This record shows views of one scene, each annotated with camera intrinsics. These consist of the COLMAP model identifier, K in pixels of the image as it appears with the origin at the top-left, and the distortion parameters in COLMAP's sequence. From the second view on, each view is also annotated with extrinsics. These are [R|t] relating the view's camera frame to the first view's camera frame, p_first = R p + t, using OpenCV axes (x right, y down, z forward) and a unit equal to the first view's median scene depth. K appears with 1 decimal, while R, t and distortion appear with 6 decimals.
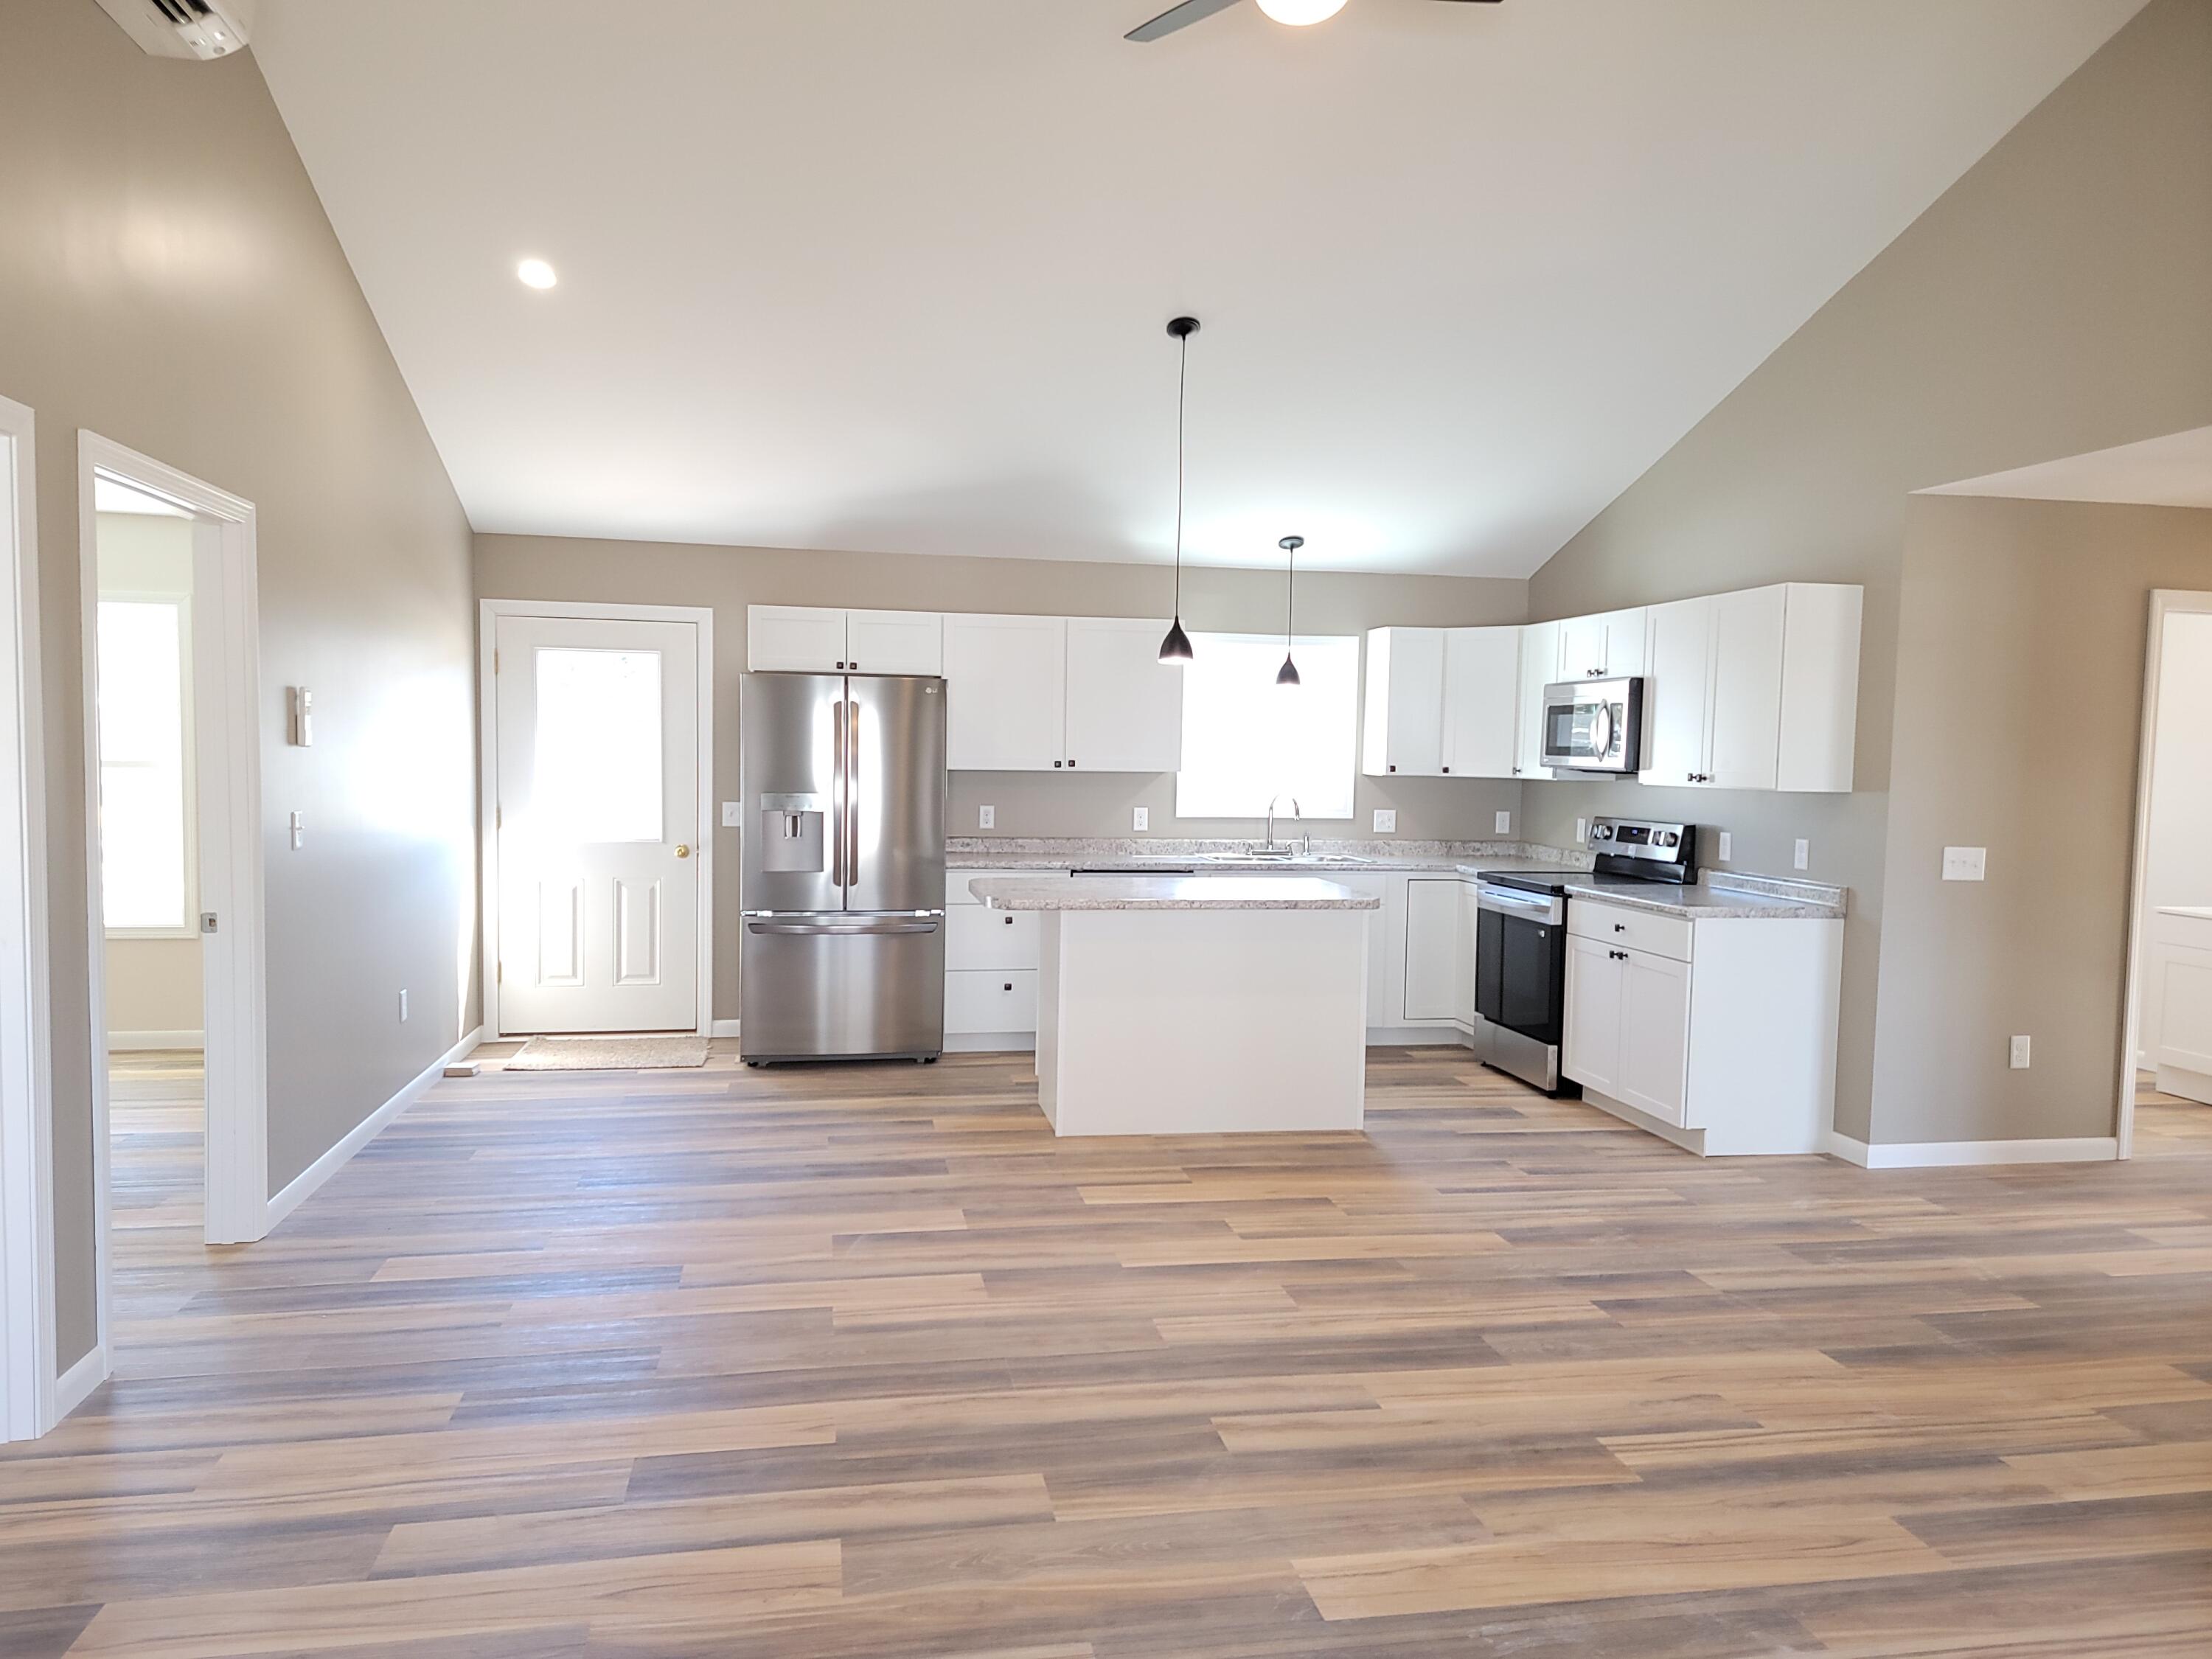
lens RADIAL K [[1518.4, 0, 1108.3], [0, 1518.4, 847.3], [0, 0, 1]] dist [0.055227, -0.012247]
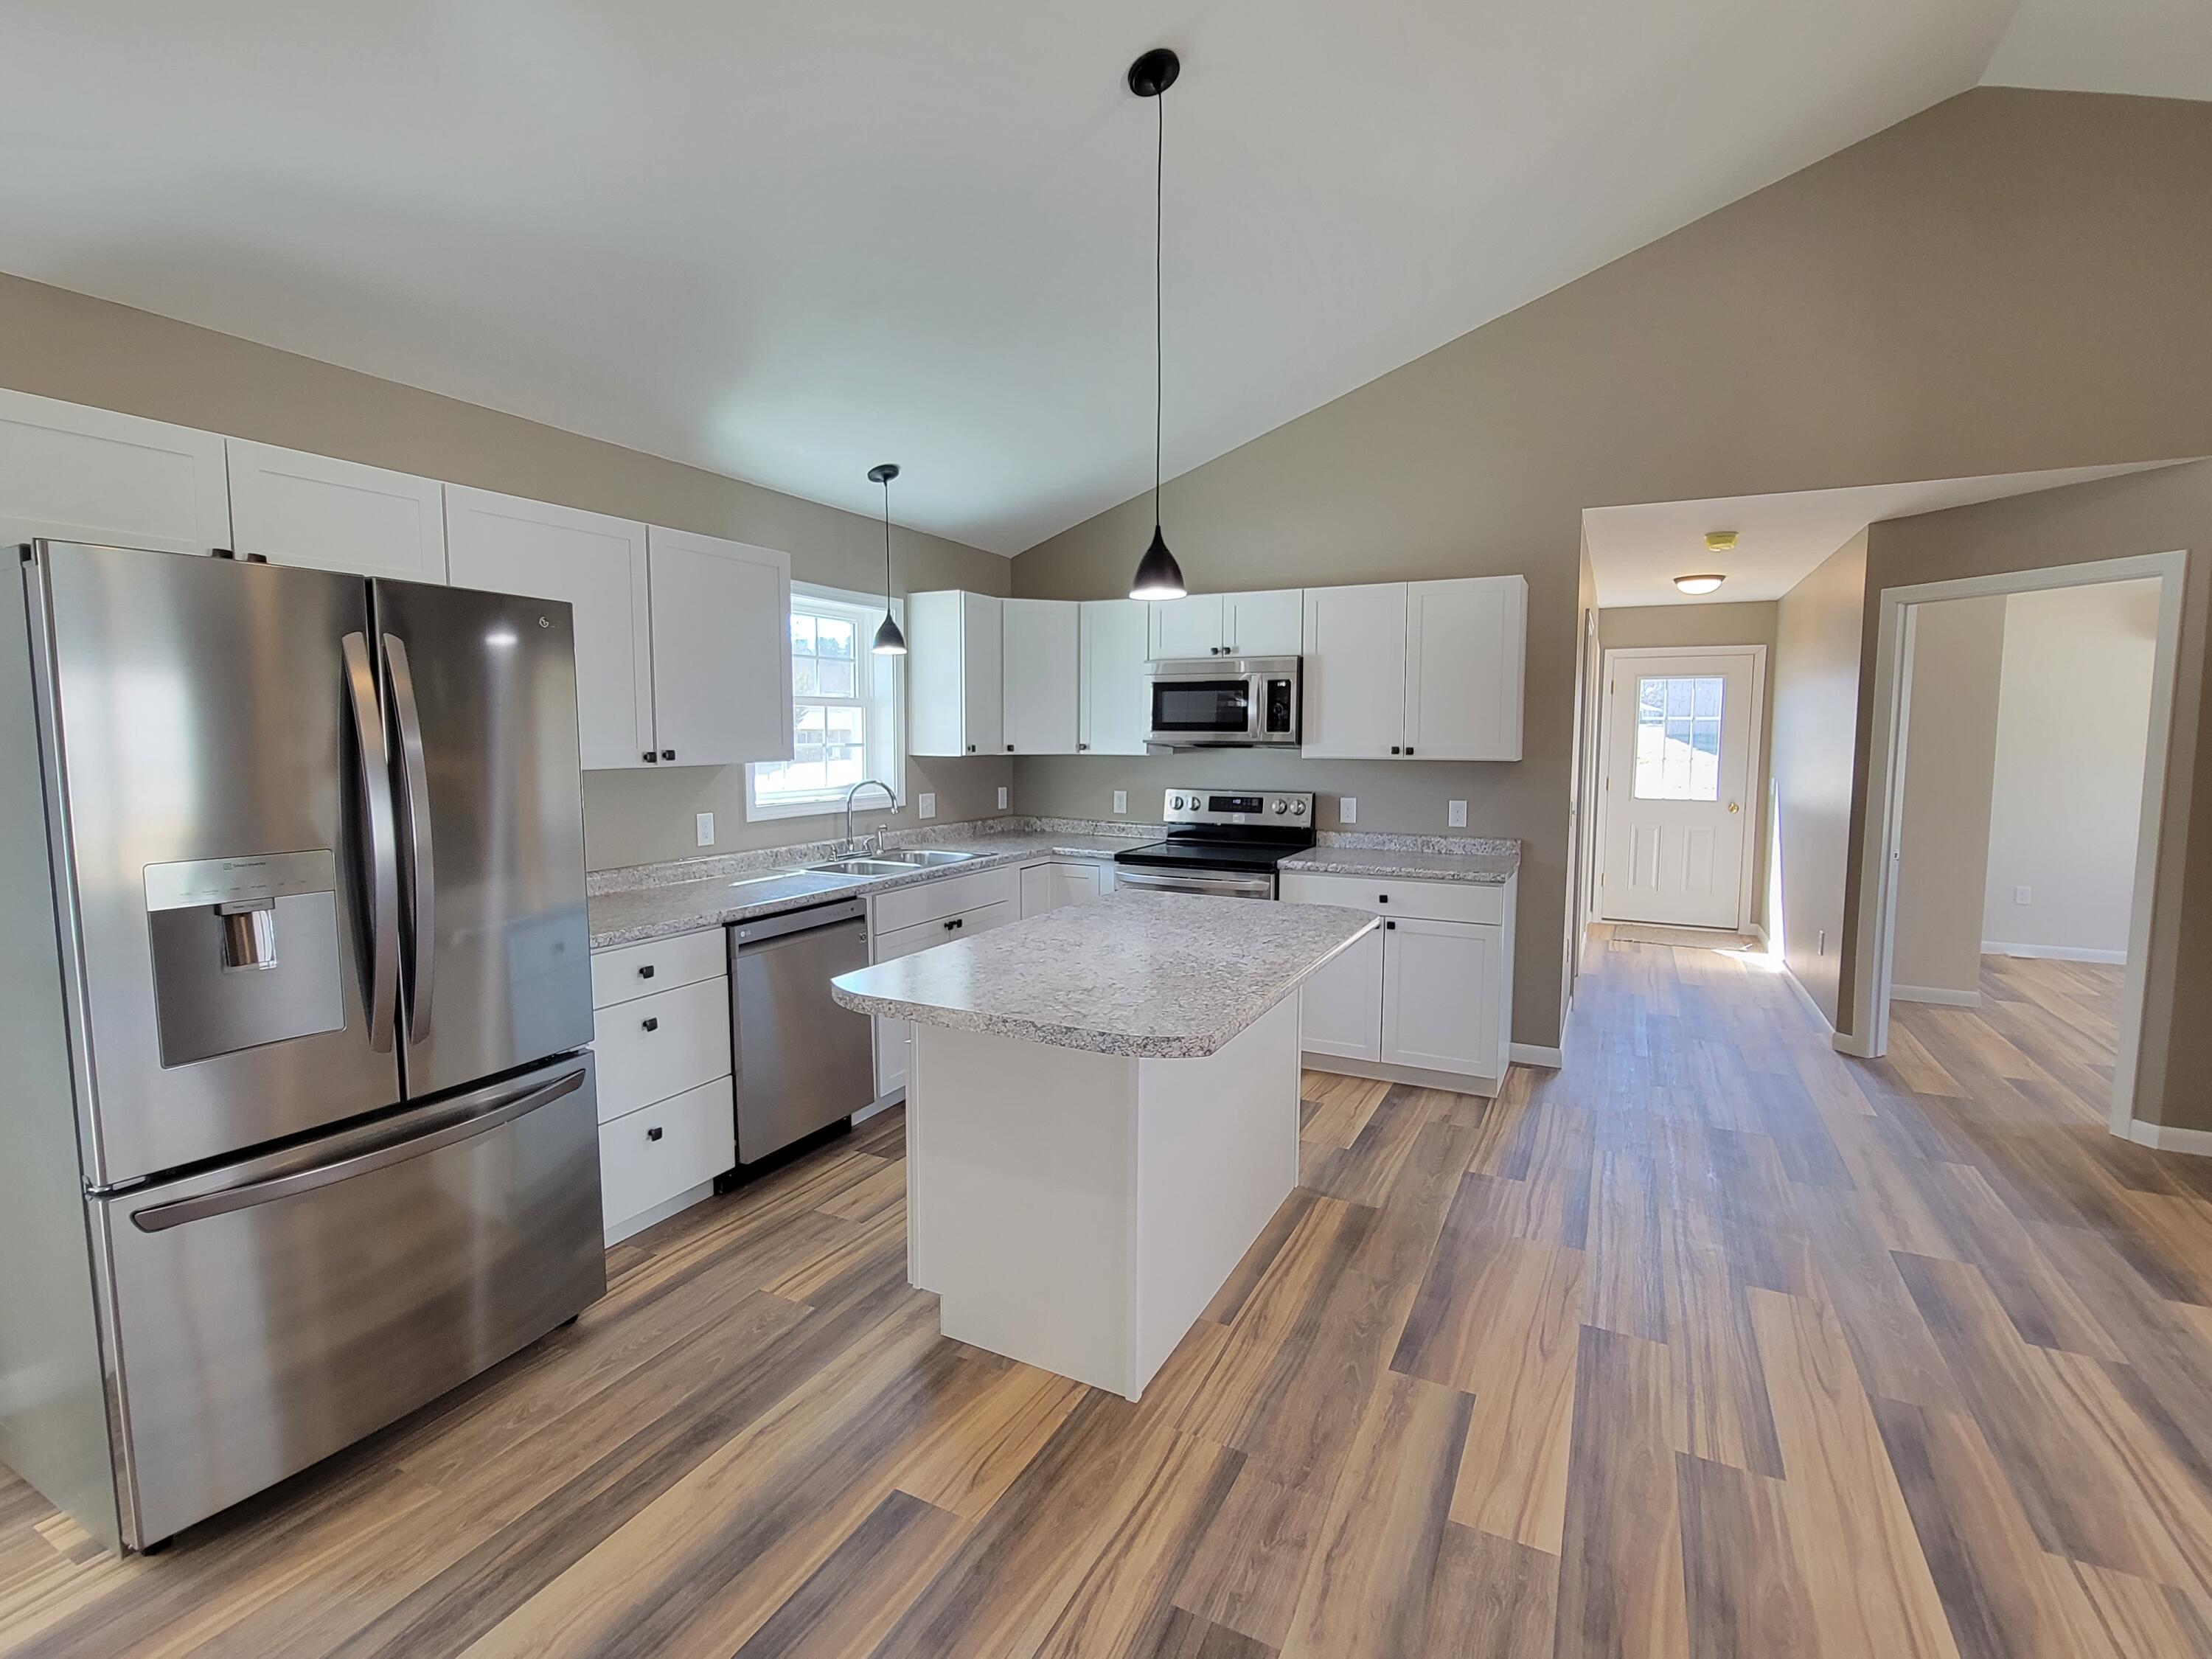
lens RADIAL K [[1008.8, 0, 1119.4], [0, 1008.8, 823.8], [0, 0, 1]] dist [-0.001946, -0.001717]
pose [[0.609207, -0.088986, 0.788002, -0.377077], [0.060499, 0.996004, 0.065702, -0.065576], [-0.790700, 0.007647, 0.612156, 0.897464]]
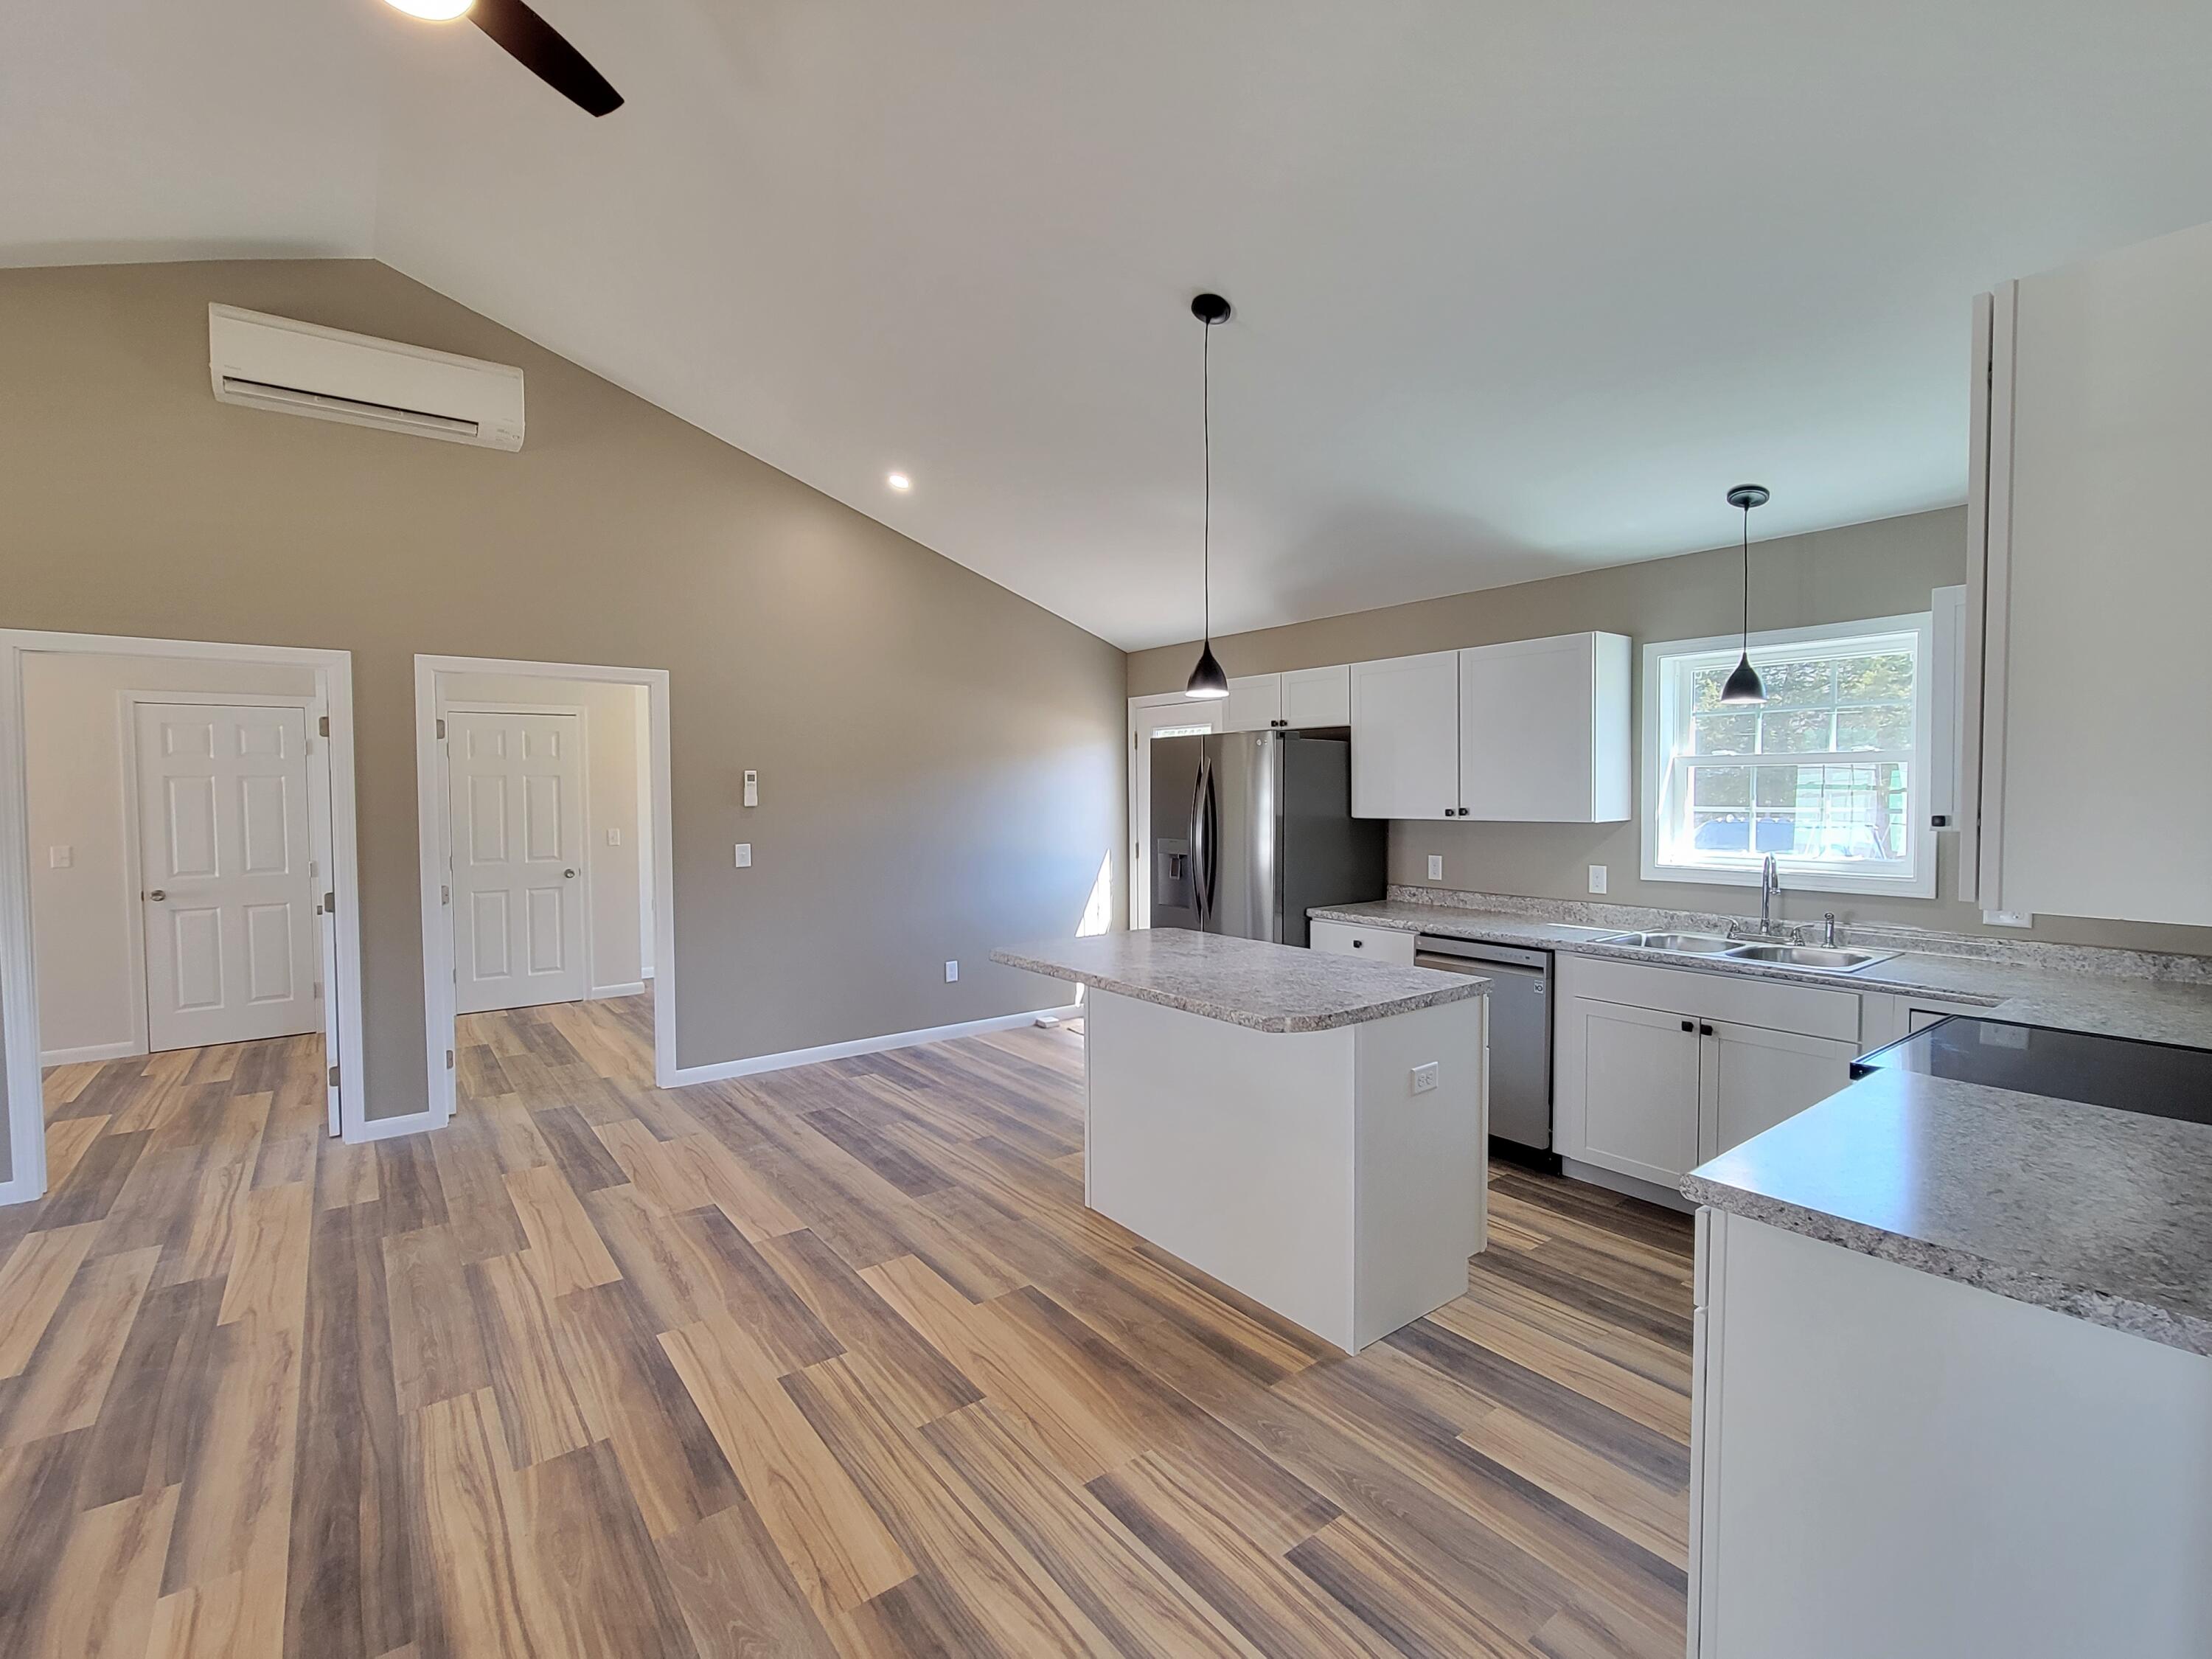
lens RADIAL K [[1008.8, 0, 1117.0], [0, 1008.8, 822.1], [0, 0, 1]] dist [-0.001946, -0.001717]
pose [[0.450371, 0.009934, -0.892786, 0.630548], [-0.043392, 0.999000, -0.010774, -0.052312], [0.891786, 0.043592, 0.450352, 0.843777]]
